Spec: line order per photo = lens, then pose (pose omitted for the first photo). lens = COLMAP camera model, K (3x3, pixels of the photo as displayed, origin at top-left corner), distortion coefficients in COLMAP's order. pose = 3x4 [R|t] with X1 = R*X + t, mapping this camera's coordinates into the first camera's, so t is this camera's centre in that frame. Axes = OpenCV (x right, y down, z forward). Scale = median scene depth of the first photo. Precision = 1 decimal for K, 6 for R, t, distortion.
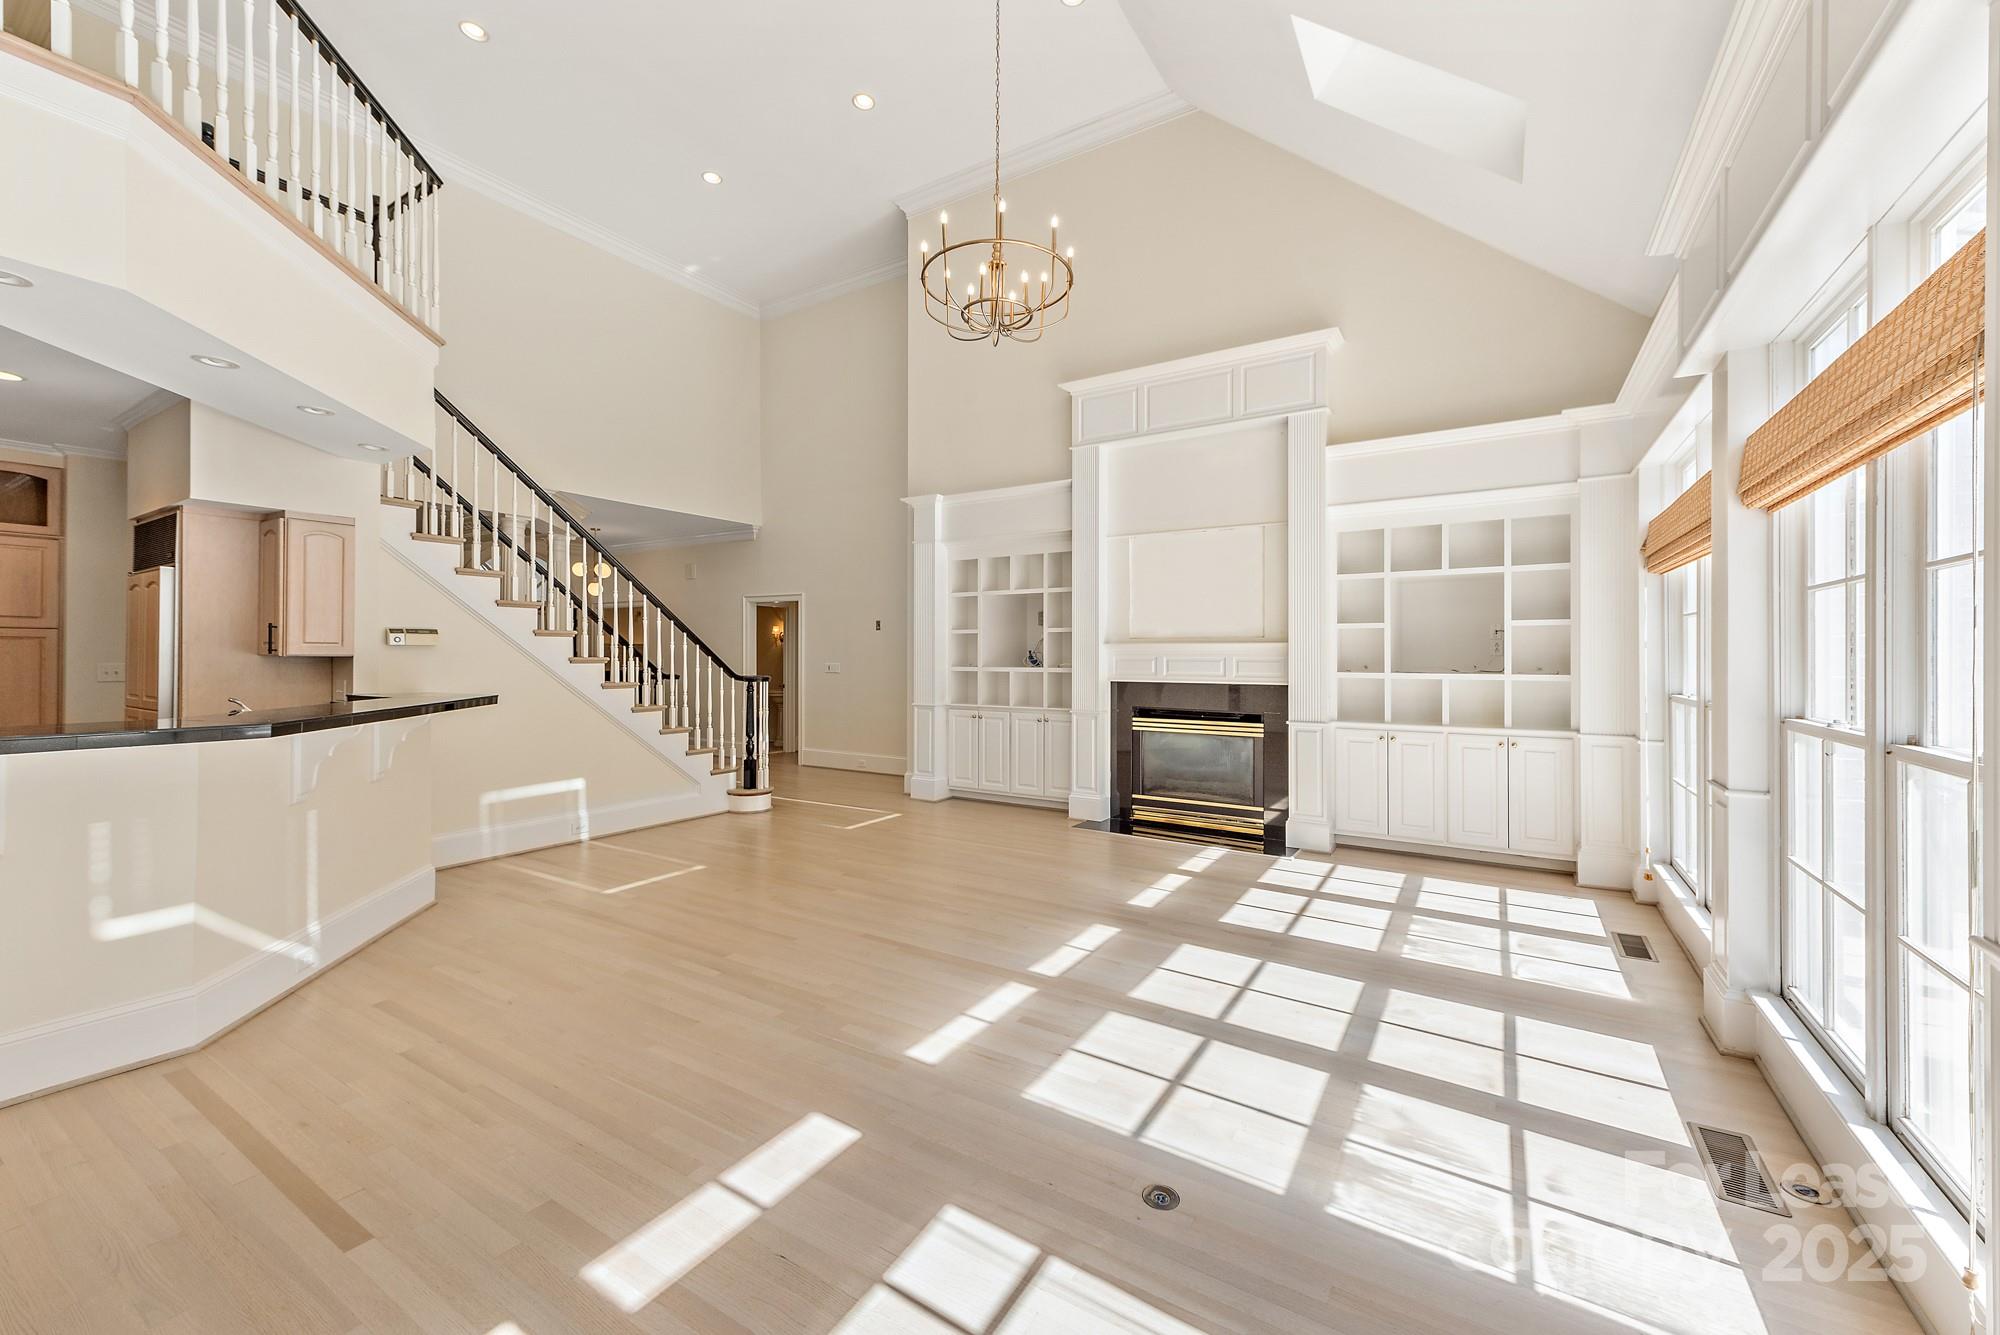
lens RADIAL K [[783.1, 0, 998.1], [0, 783.1, 659.5], [0, 0, 1]] dist [0.011892, -0.001378]
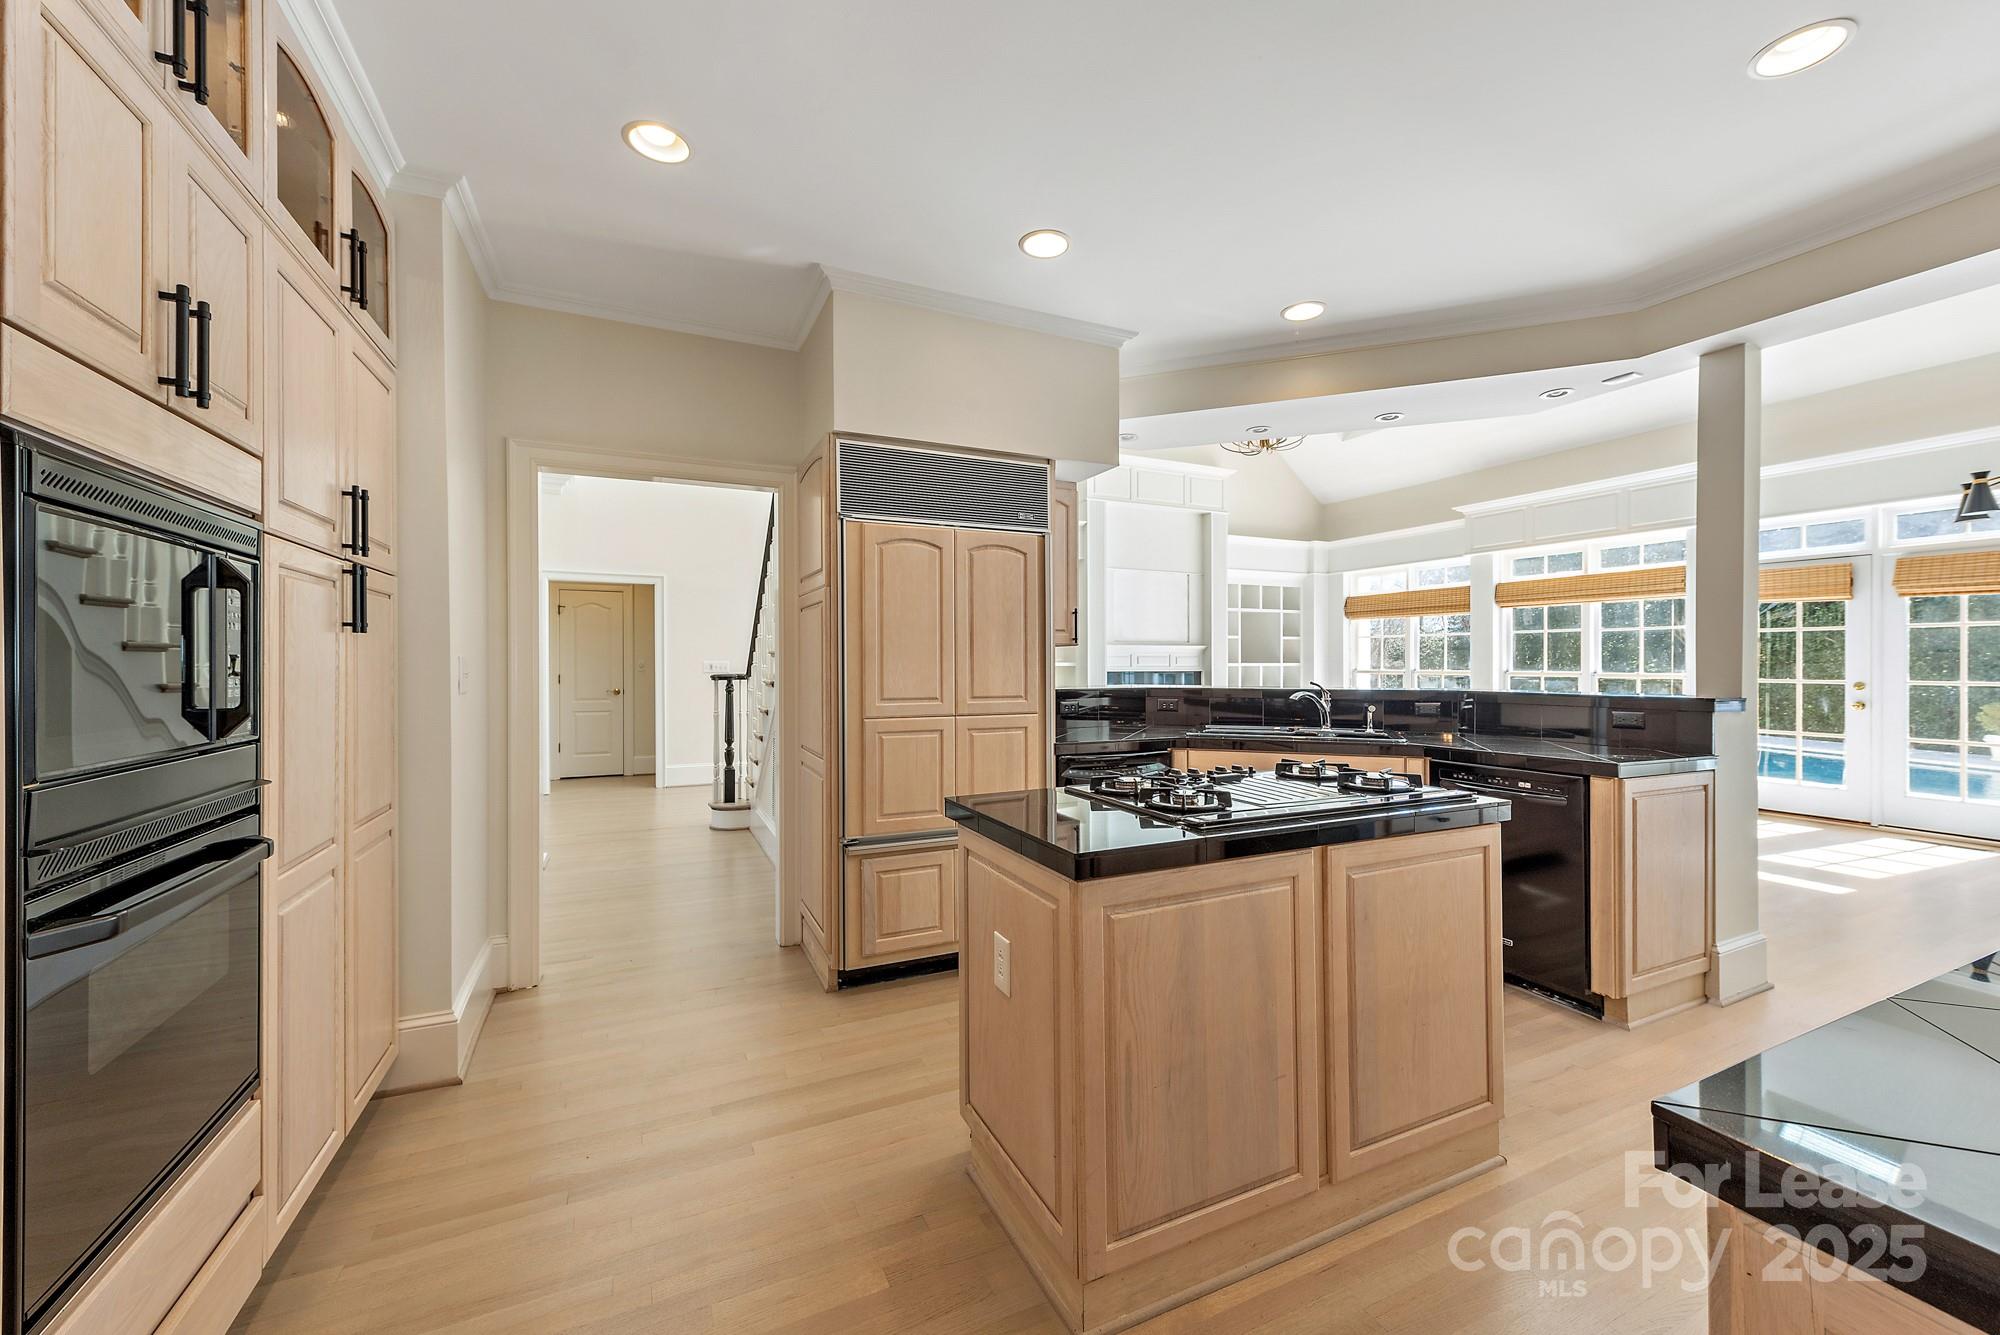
lens RADIAL K [[783.1, 0, 1006.2], [0, 783.1, 667.2], [0, 0, 1]] dist [0.011892, -0.001378]
pose [[0.529529, -0.006025, 0.848271, -1.489330], [-0.000334, 0.999973, 0.007311, 0.013998], [-0.848292, -0.004155, 0.529512, 0.551886]]
